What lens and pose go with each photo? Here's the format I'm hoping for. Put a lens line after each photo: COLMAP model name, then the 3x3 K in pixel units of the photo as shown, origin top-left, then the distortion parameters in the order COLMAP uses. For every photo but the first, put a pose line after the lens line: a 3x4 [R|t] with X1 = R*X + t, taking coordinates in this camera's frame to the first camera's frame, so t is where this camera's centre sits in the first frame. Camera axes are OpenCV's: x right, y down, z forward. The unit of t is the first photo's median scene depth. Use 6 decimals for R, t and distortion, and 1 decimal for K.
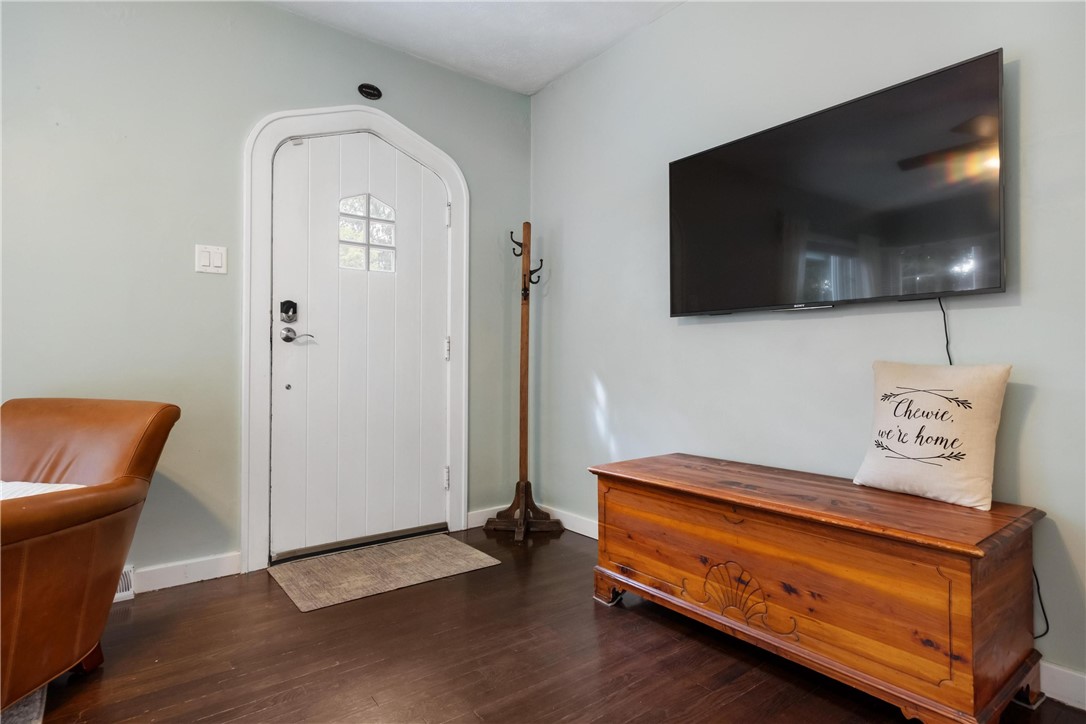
lens RADIAL K [[569.1, 0, 587.7], [0, 569.1, 360.8], [0, 0, 1]] dist [-0.016995, 0.002708]
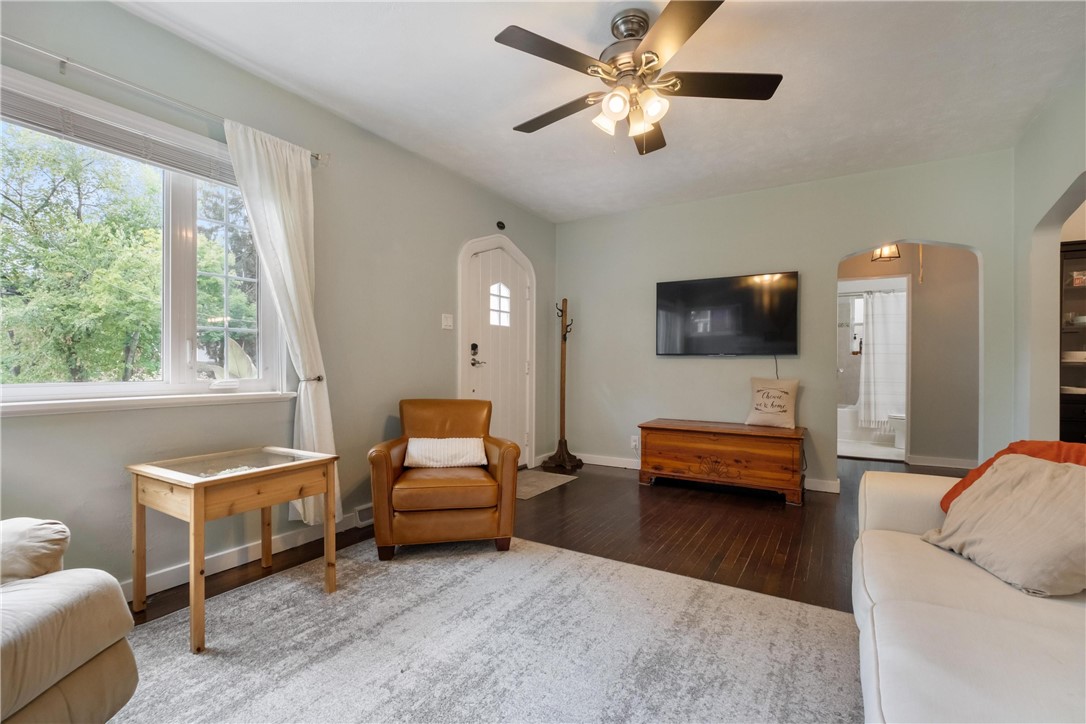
lens RADIAL K [[492.7, 0, 567.8], [0, 492.7, 363.5], [0, 0, 1]] dist [-0.012052, 0.000733]
pose [[0.922359, 0.004831, 0.386304, -0.859828], [-0.008423, 0.999936, 0.007608, -0.055549], [-0.386242, -0.010271, 0.922340, -0.575457]]
